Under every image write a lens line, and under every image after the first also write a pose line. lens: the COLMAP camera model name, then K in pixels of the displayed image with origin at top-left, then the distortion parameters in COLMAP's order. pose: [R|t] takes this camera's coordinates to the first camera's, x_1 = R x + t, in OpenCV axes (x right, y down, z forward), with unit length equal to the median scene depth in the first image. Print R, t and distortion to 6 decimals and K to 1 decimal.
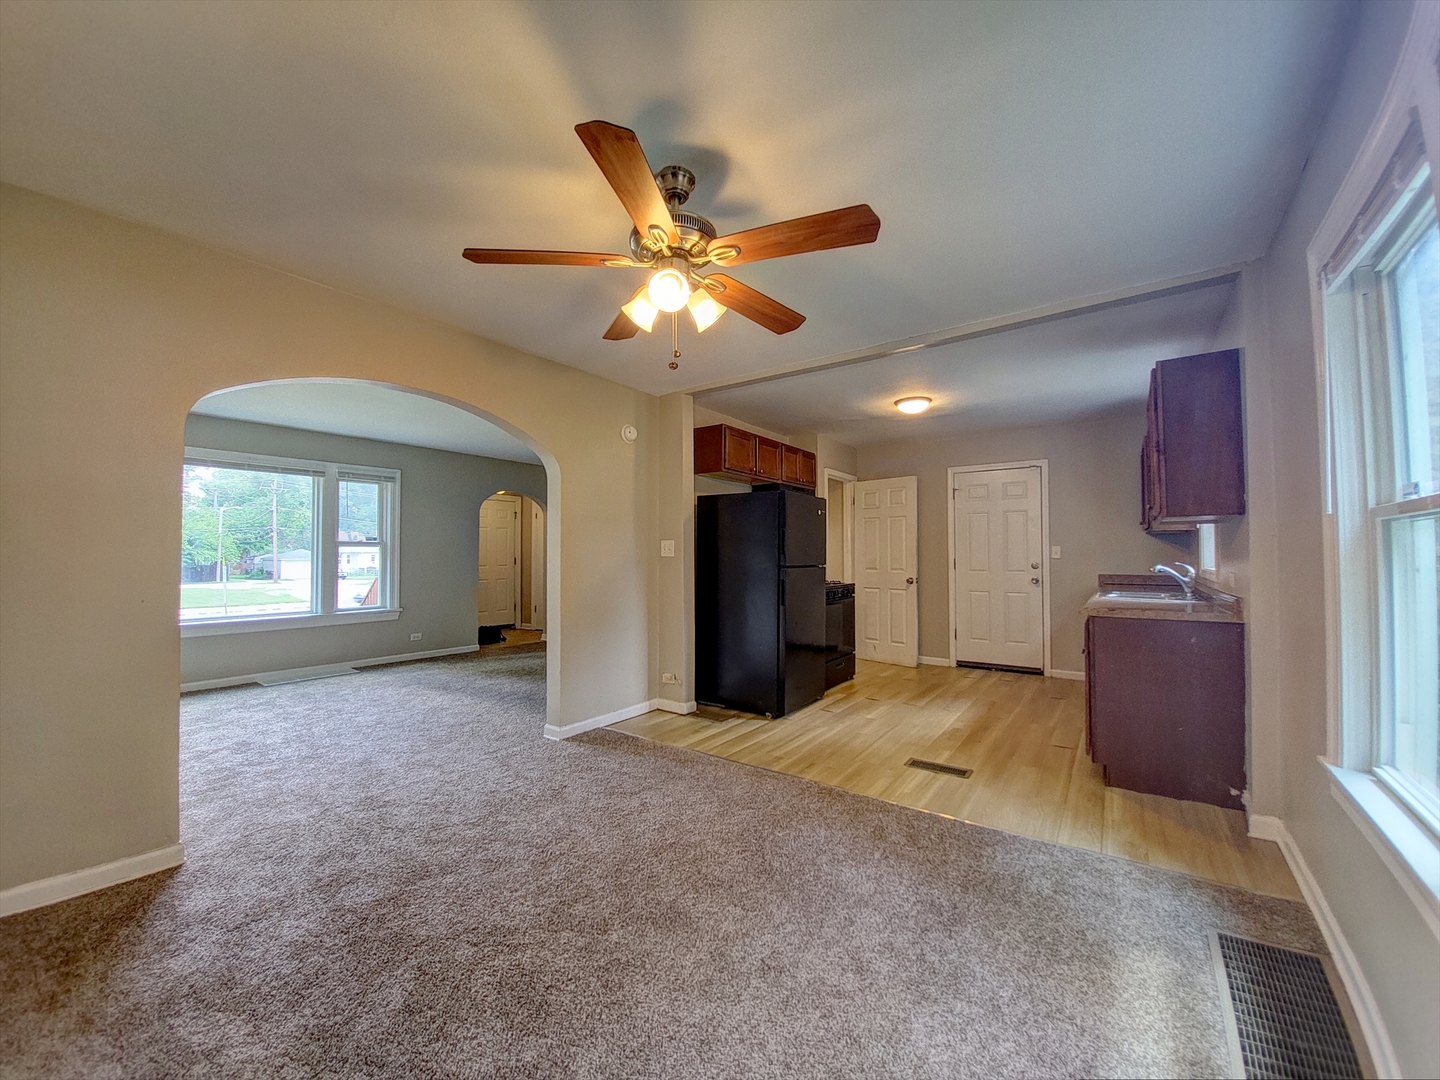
lens RADIAL K [[583.6, 0, 712.5], [0, 583.6, 538.3], [0, 0, 1]] dist [-0.009877, -0.001167]
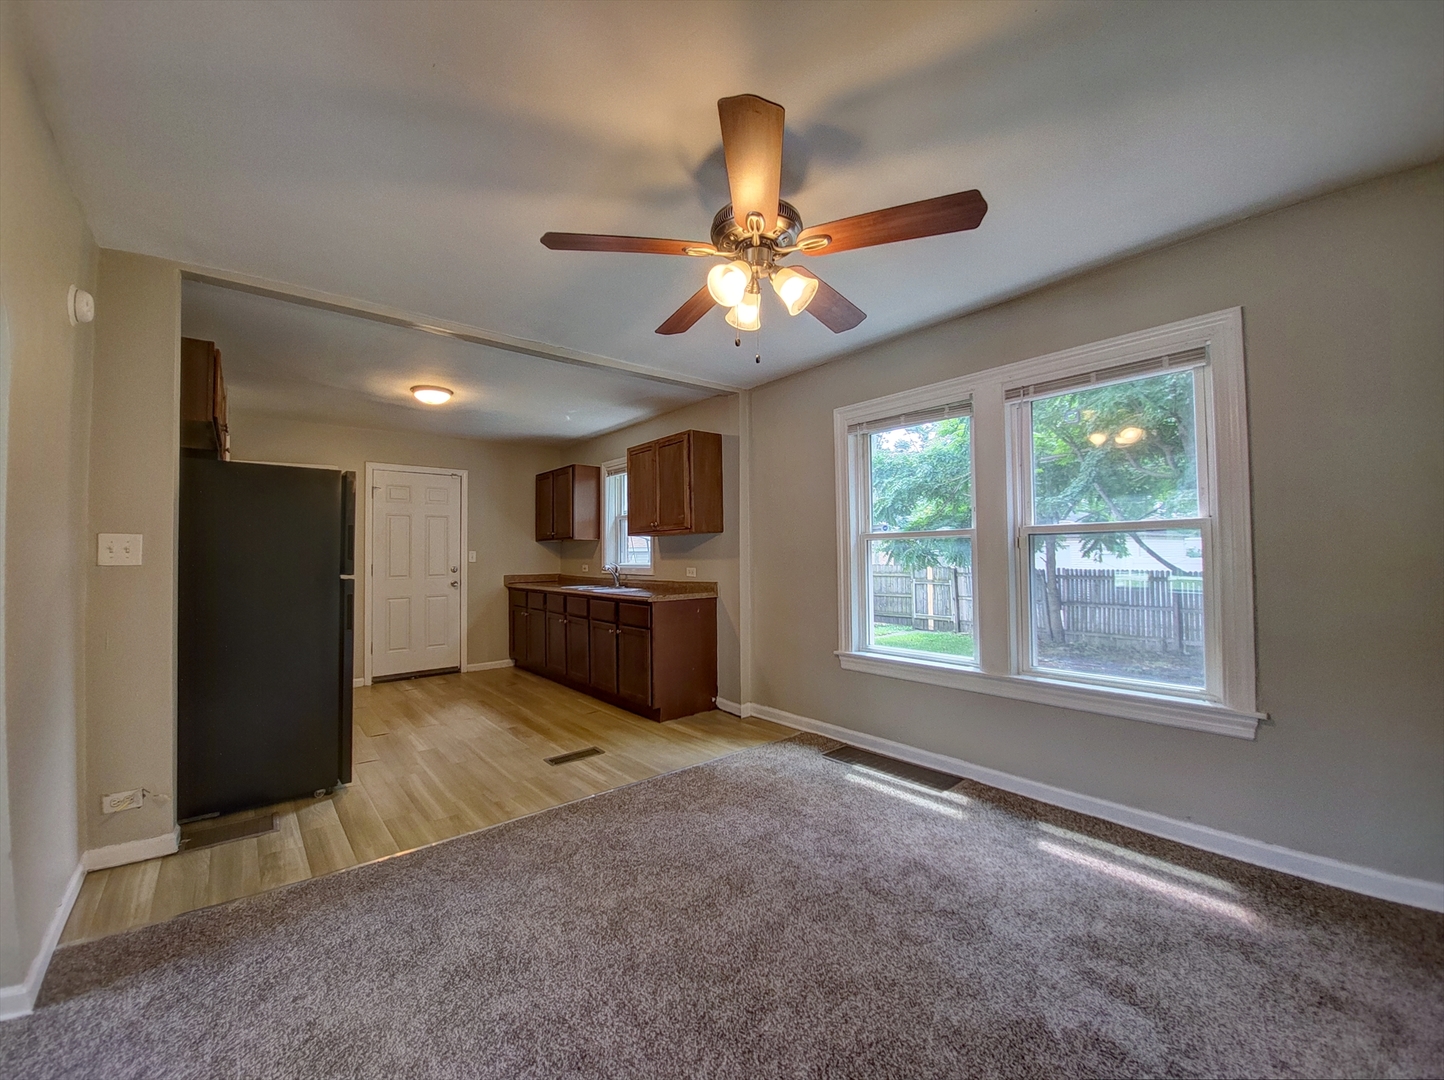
lens RADIAL K [[585.3, 0, 710.1], [0, 585.3, 545.6], [0, 0, 1]] dist [-0.009877, -0.001167]
pose [[0.223659, 0.018010, 0.974501, -0.572463], [-0.019932, 0.999705, -0.013901, 0.013825], [-0.974464, -0.016314, 0.223951, 0.482914]]
